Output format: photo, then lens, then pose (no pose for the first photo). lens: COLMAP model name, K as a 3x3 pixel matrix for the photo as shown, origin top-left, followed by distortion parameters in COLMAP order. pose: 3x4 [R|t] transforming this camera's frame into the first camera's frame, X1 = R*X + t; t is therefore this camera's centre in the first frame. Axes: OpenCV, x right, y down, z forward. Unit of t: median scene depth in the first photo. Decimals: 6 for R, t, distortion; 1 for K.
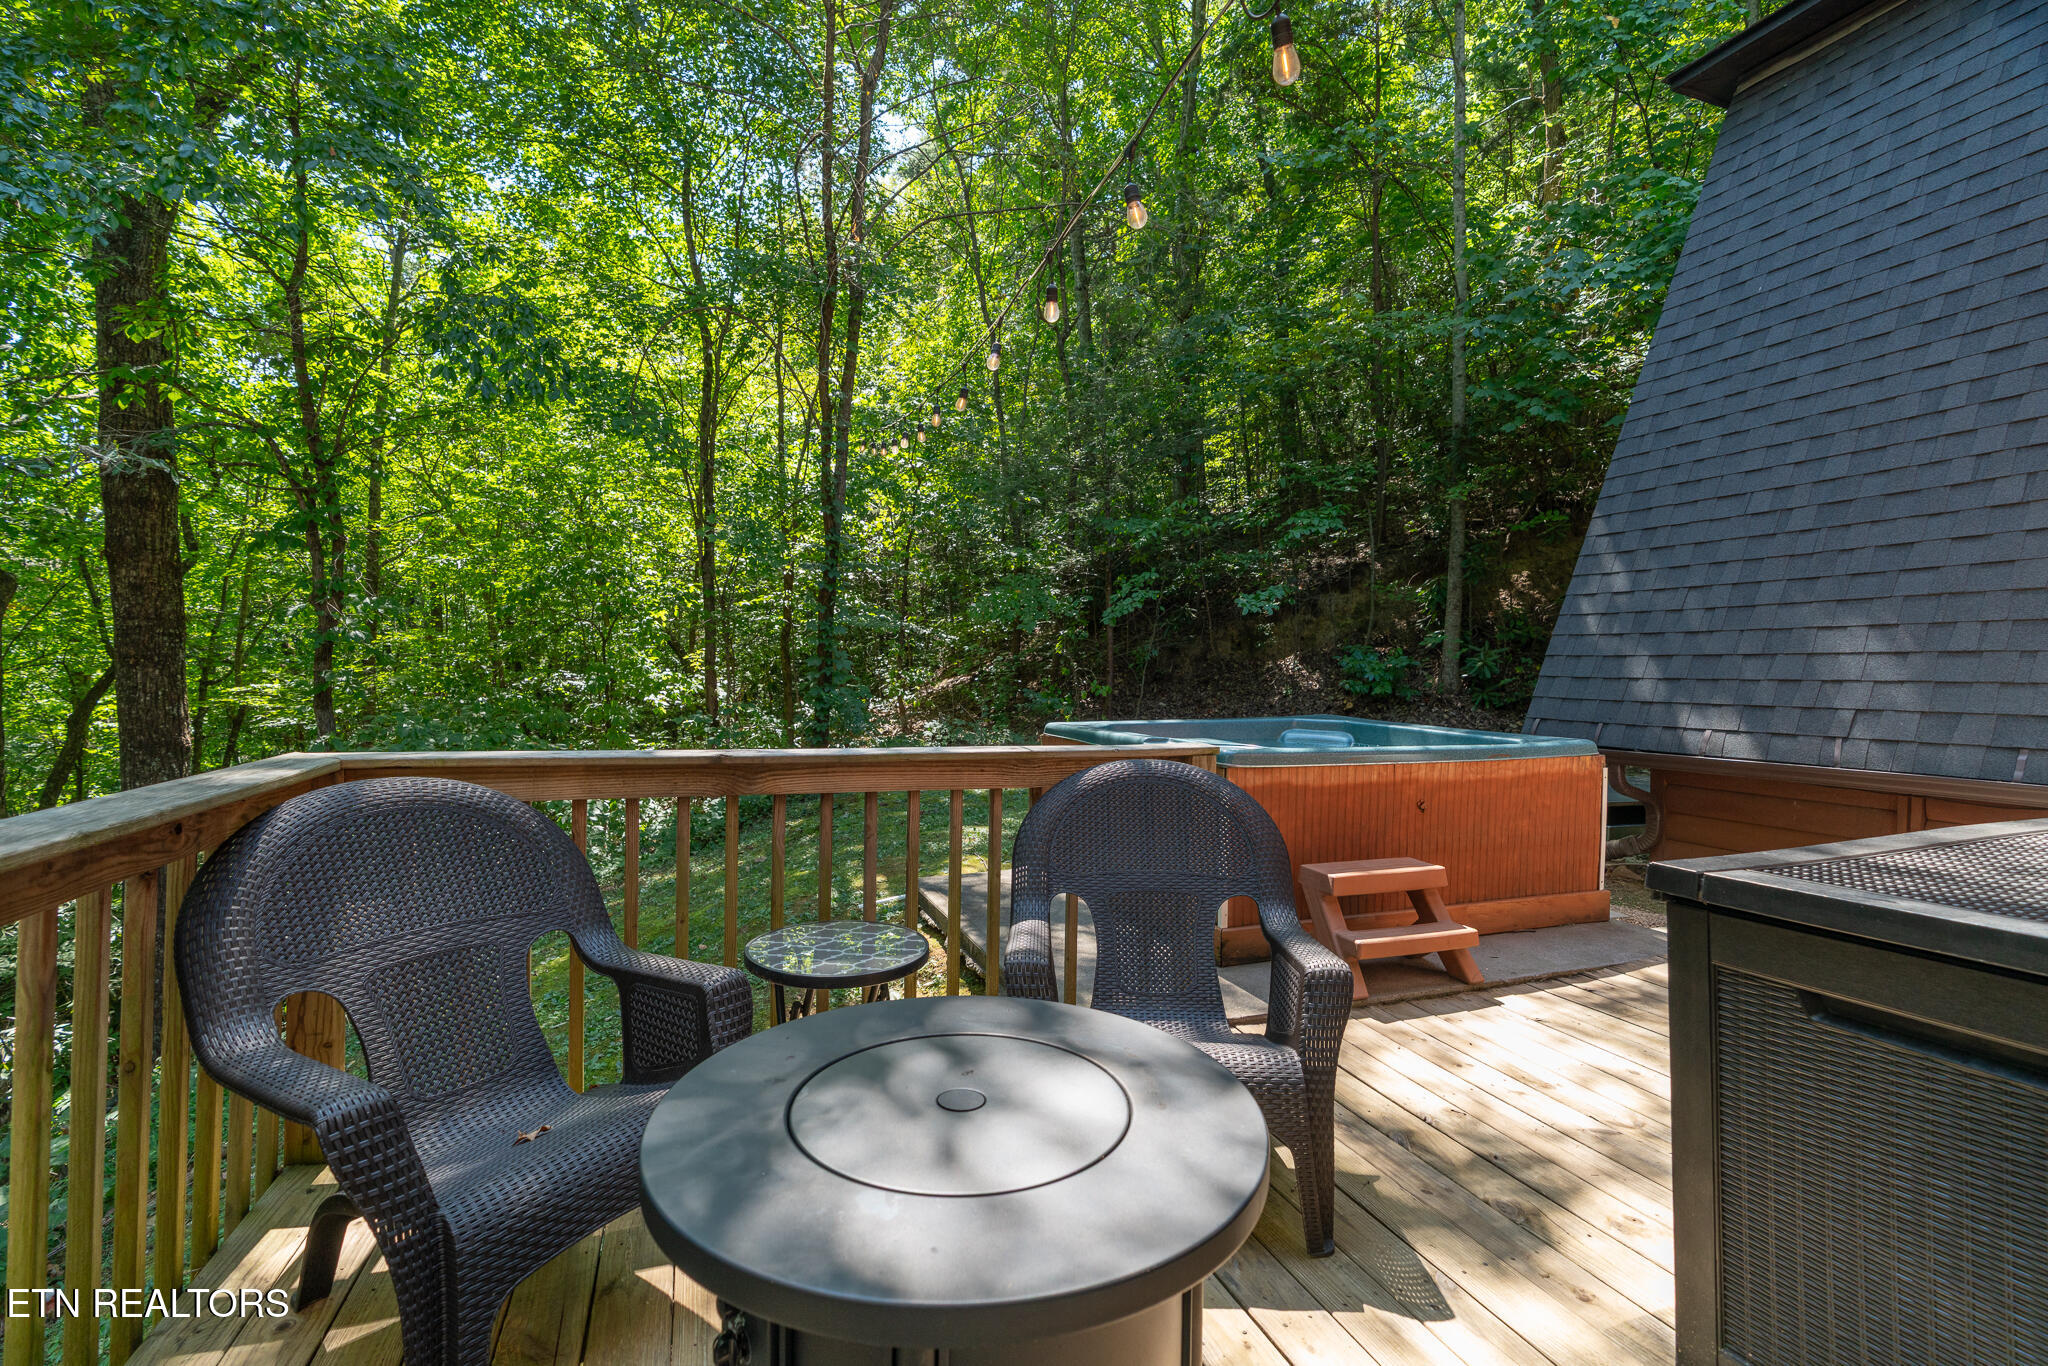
lens RADIAL K [[938.9, 0, 1028.5], [0, 938.9, 667.2], [0, 0, 1]] dist [-0.002165, 0.000390]
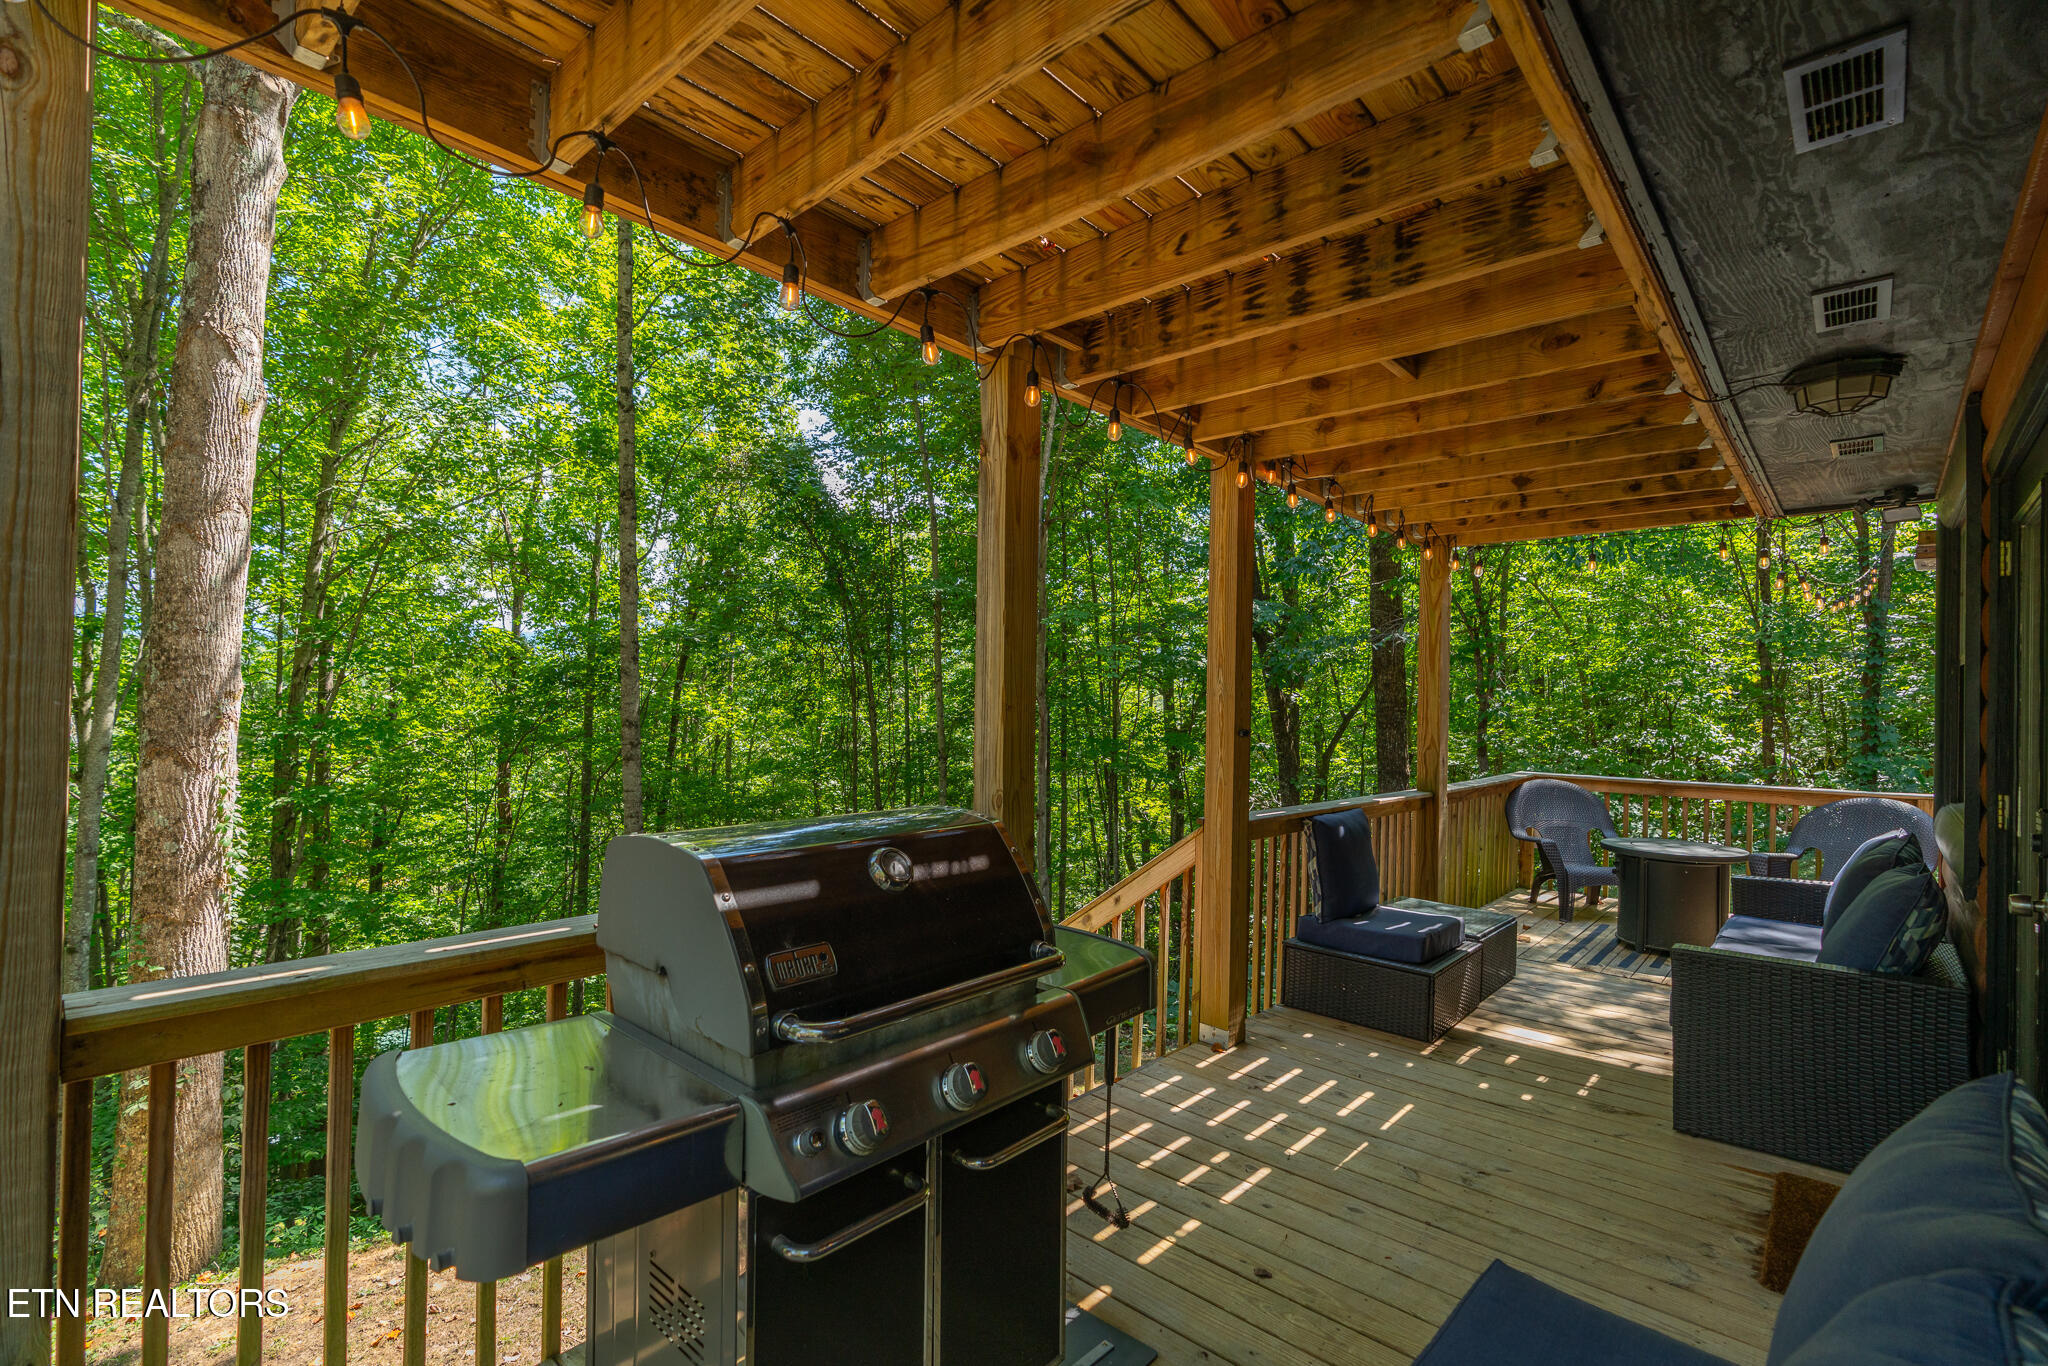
lens RADIAL K [[938.9, 0, 1039.0], [0, 938.9, 694.4], [0, 0, 1]] dist [-0.002165, 0.000390]
pose [[0.498814, -0.016311, -0.866555, 0.220937], [-0.006850, 0.999717, -0.022761, -0.016450], [0.866682, 0.017289, 0.498562, -0.375766]]
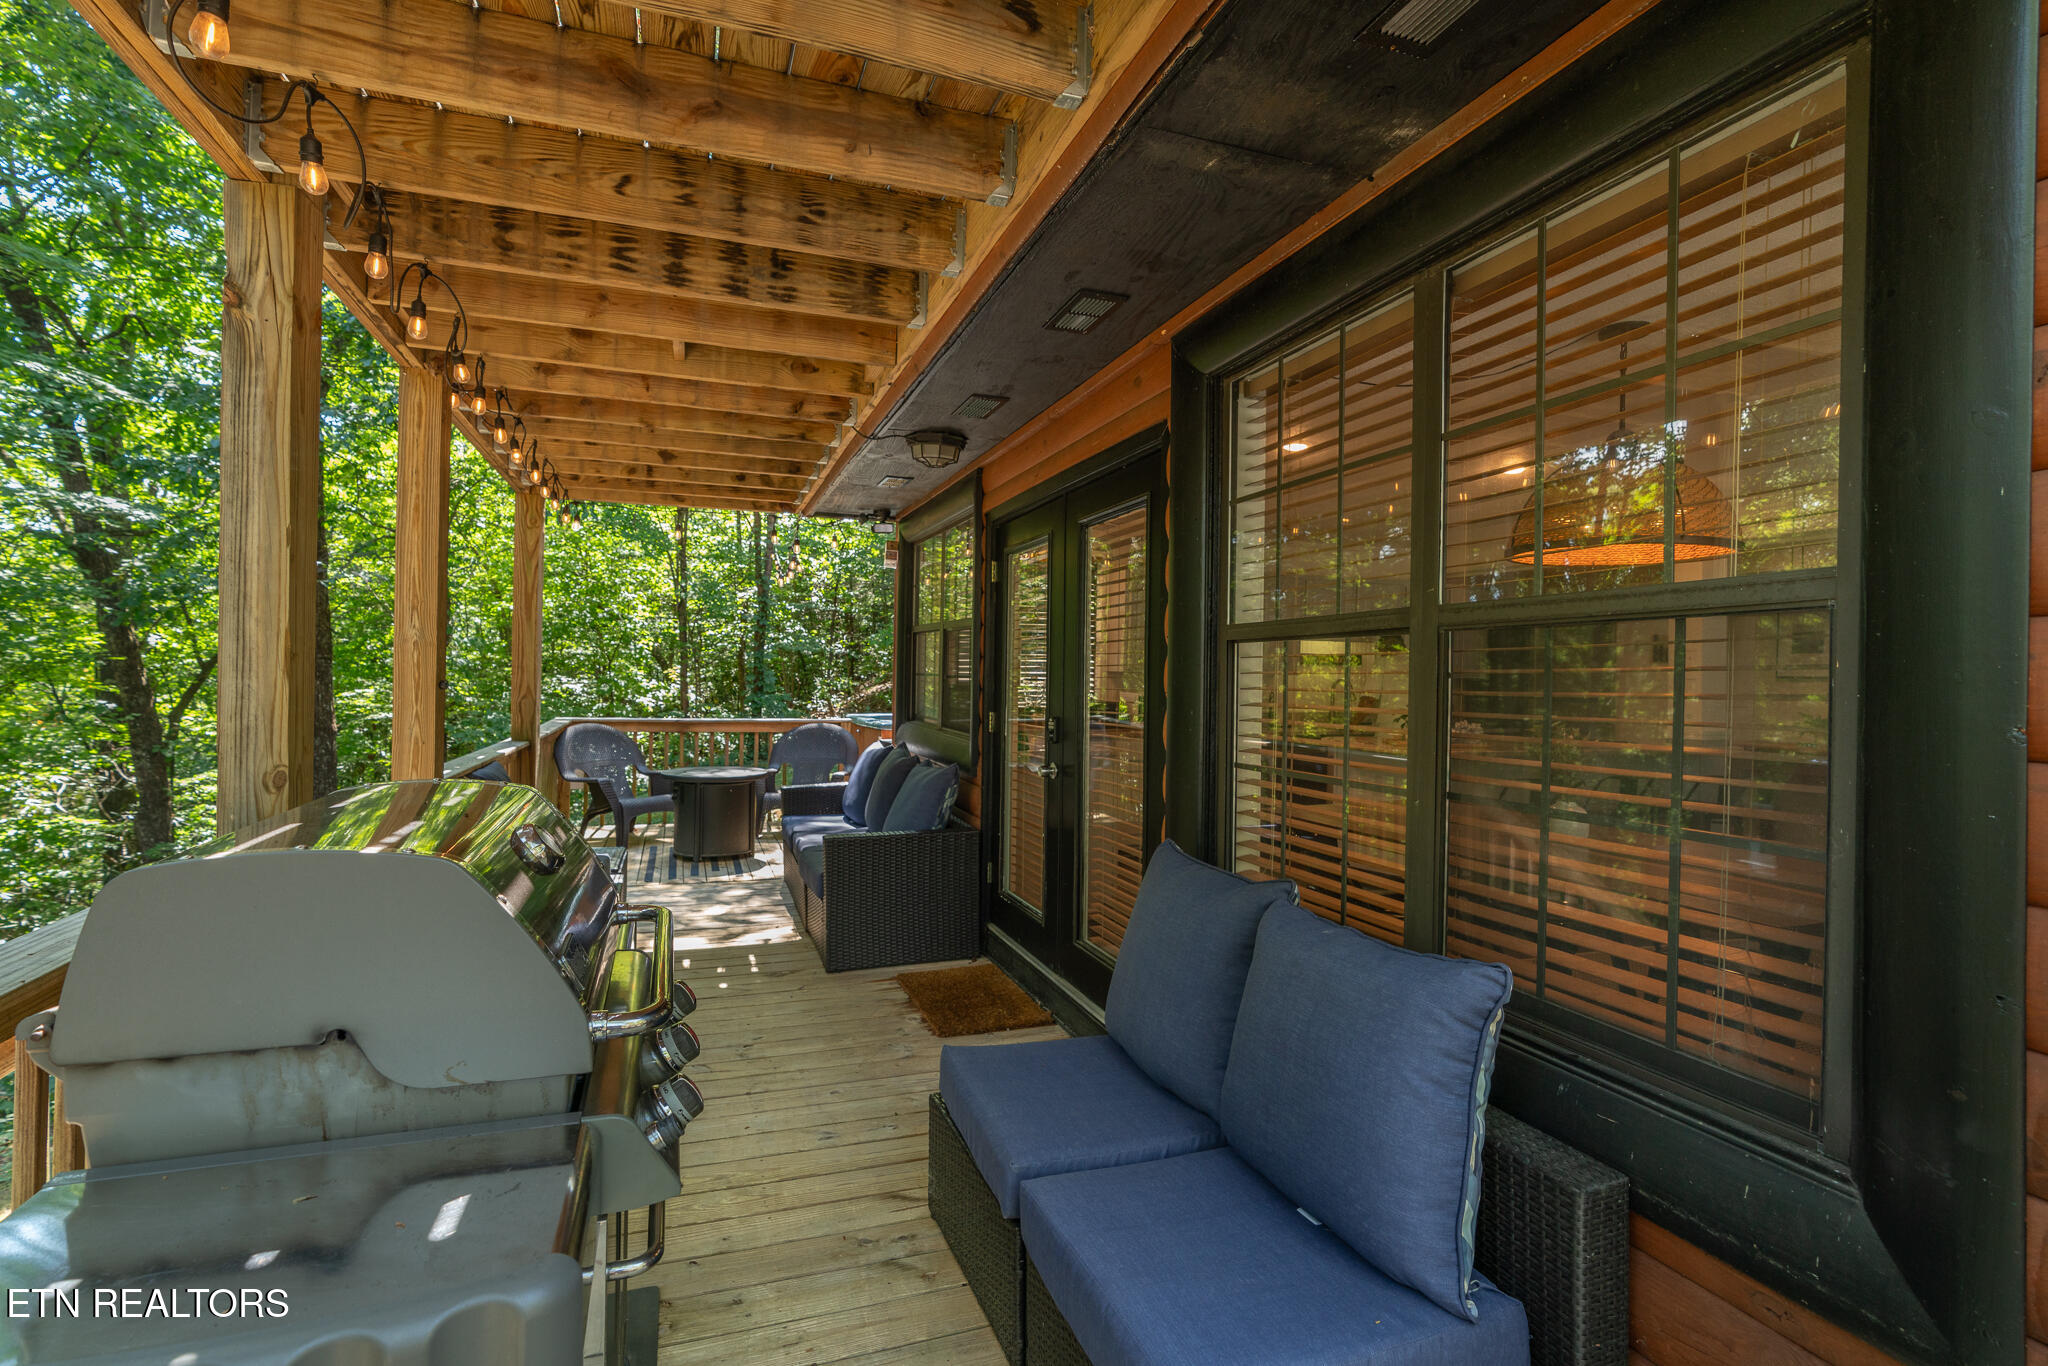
lens RADIAL K [[938.9, 0, 1012.4], [0, 938.9, 671.7], [0, 0, 1]] dist [-0.002165, 0.000390]
pose [[0.999993, 0.003013, -0.002398, 0.165403], [-0.003006, 0.999991, 0.003074, -0.016525], [0.002407, -0.003067, 0.999992, -0.428444]]
